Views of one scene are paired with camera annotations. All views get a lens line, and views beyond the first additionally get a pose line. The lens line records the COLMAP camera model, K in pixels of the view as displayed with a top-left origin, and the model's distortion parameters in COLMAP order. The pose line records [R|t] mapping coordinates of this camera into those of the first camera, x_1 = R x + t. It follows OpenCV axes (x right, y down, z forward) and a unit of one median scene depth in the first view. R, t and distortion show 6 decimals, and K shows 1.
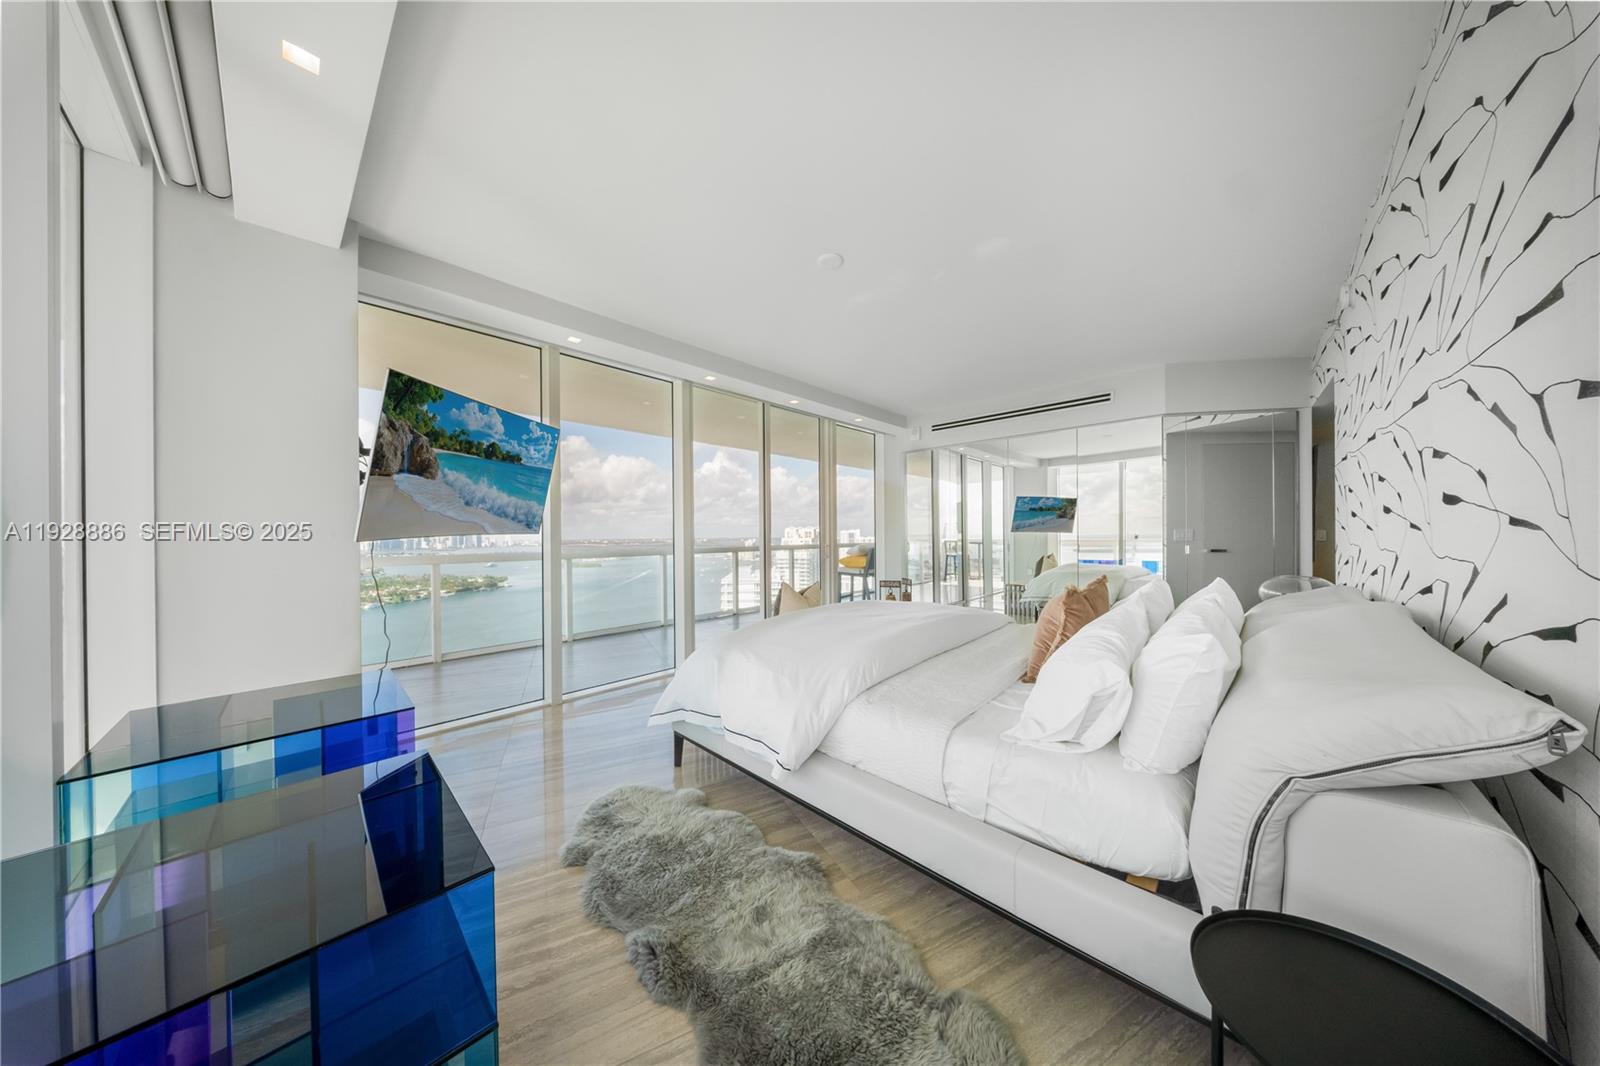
lens RADIAL K [[474.5, 0, 804.1], [0, 474.5, 545.8], [0, 0, 1]] dist [-0.000733, -0.000038]
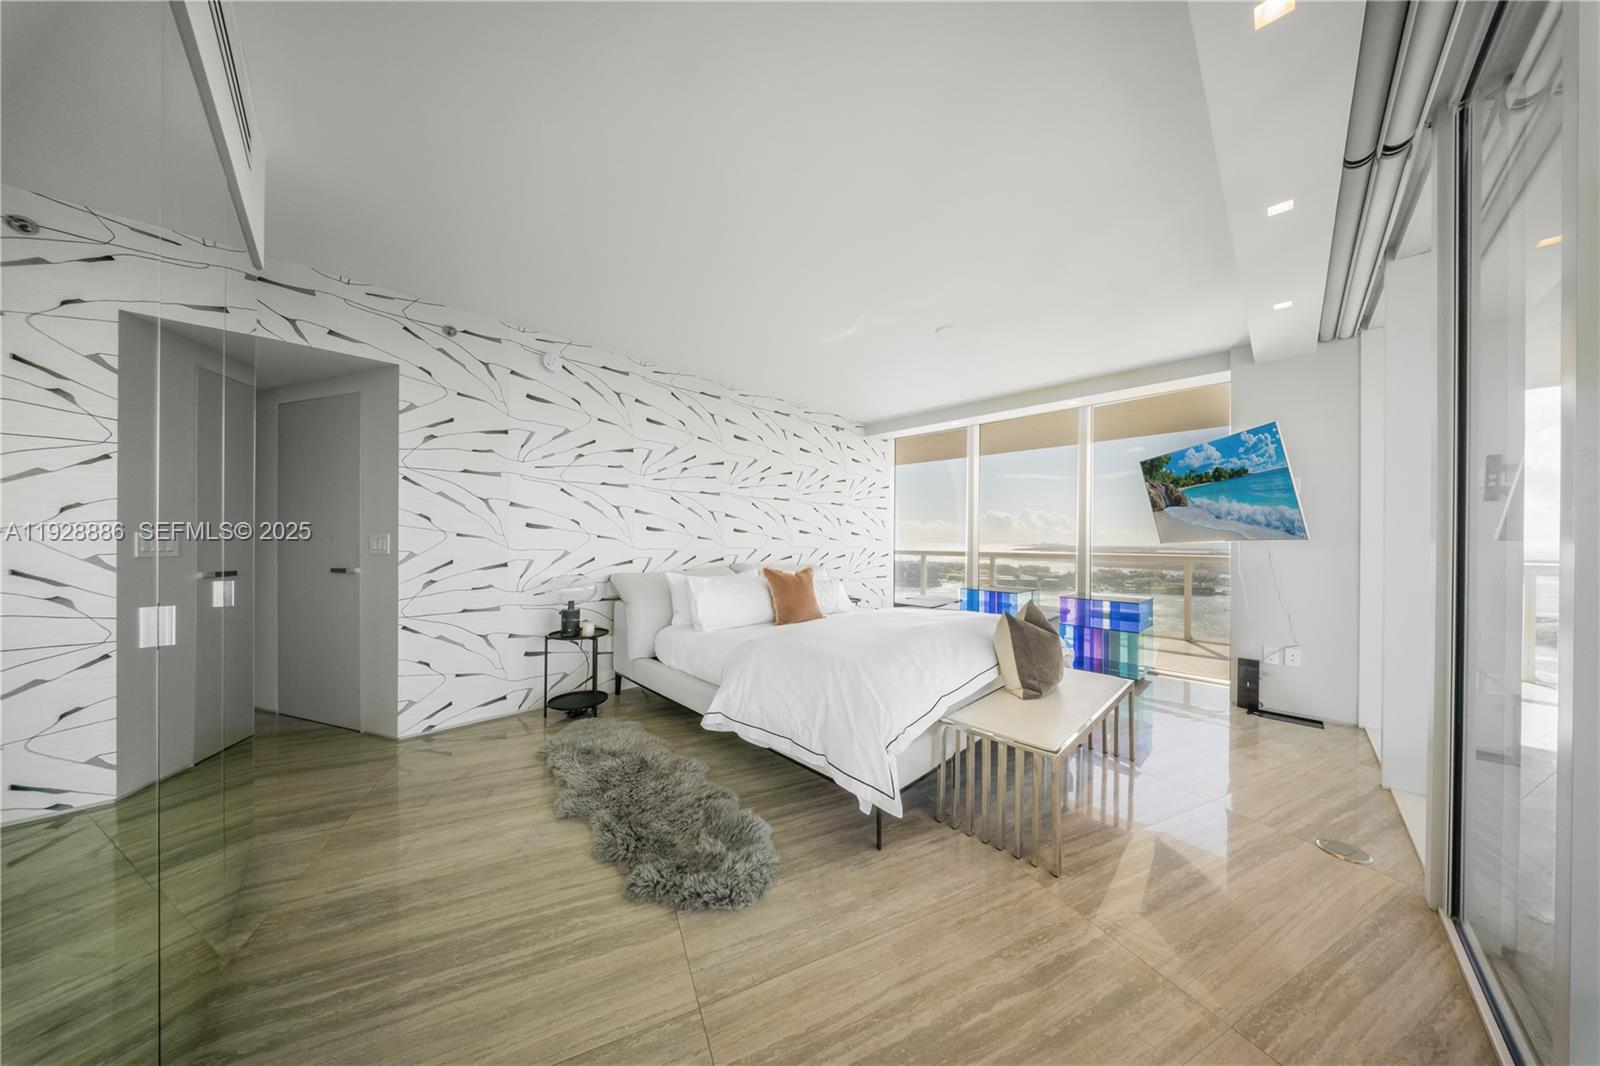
lens RADIAL K [[474.5, 0, 804.1], [0, 474.5, 545.8], [0, 0, 1]] dist [-0.000733, -0.000038]
pose [[-0.999378, -0.001899, 0.035225, 0.395993], [-0.000642, 0.999364, 0.035658, -0.054675], [-0.035270, 0.035613, -0.998743, 2.305941]]
